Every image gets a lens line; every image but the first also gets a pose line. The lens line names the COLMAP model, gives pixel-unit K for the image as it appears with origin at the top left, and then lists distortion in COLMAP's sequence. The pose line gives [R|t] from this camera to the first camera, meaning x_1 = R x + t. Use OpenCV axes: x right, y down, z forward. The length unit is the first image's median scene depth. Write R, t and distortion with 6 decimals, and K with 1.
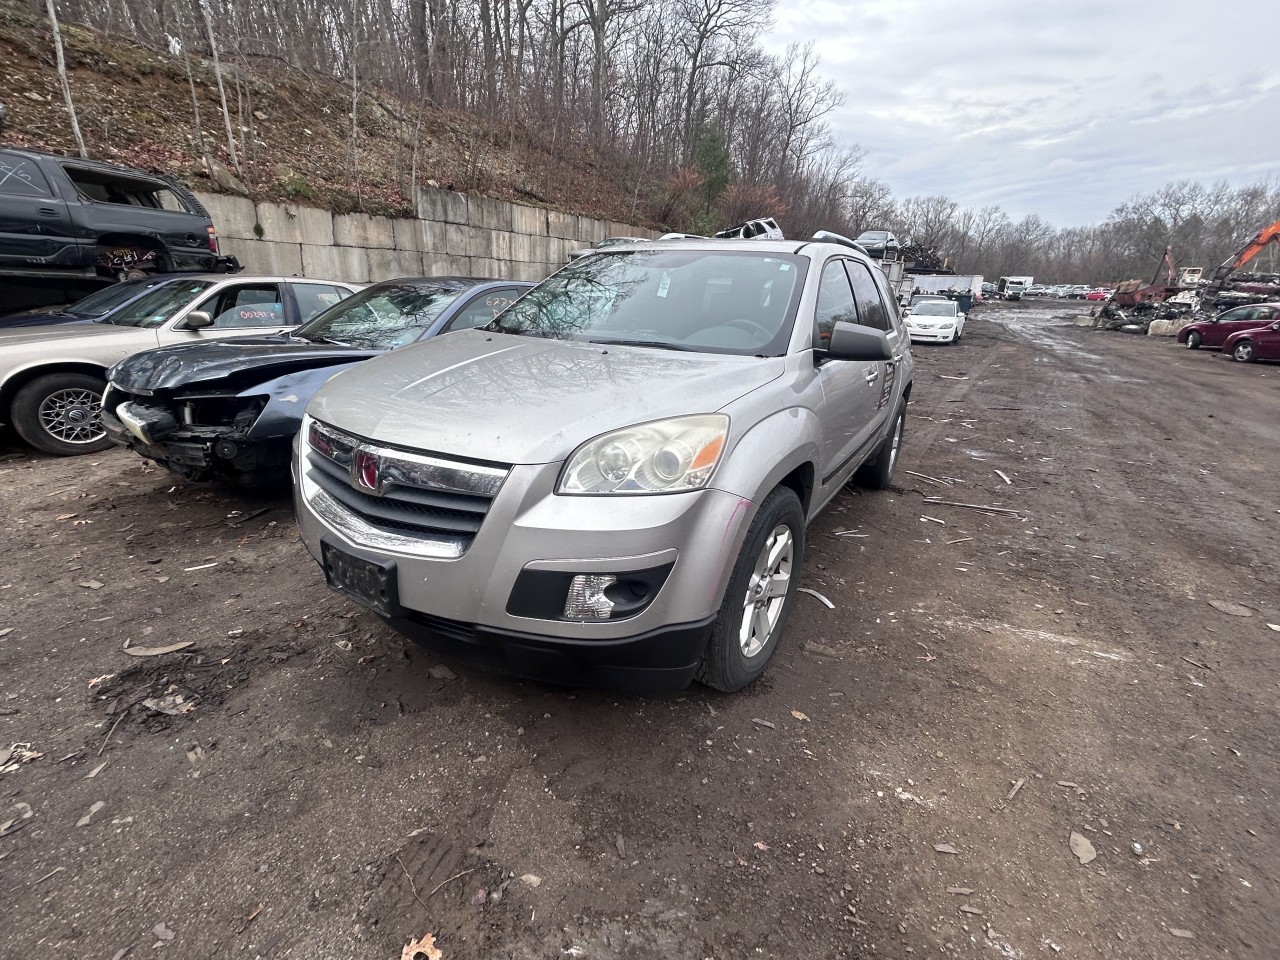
lens RADIAL K [[555.4, 0, 640.1], [0, 555.4, 481.6], [0, 0, 1]] dist [0.001159, 0.000153]
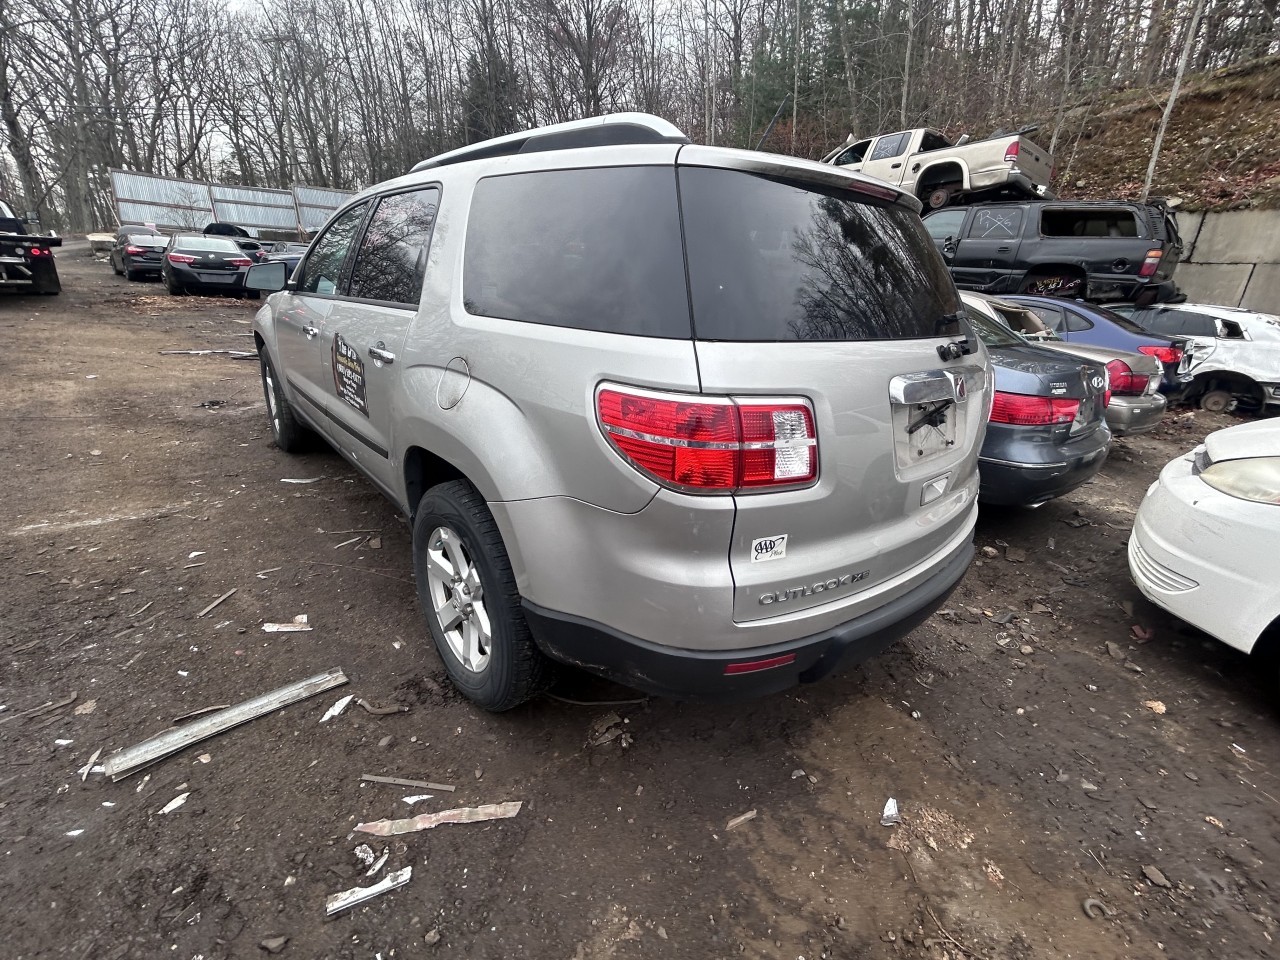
lens RADIAL K [[555.4, 0, 641.7], [0, 555.4, 478.2], [0, 0, 1]] dist [0.001159, 0.000153]
pose [[-0.290109, 0.278788, -0.915486, 1.302115], [-0.377587, 0.845672, 0.377182, -0.594136], [0.879355, 0.455100, -0.140070, 1.925811]]
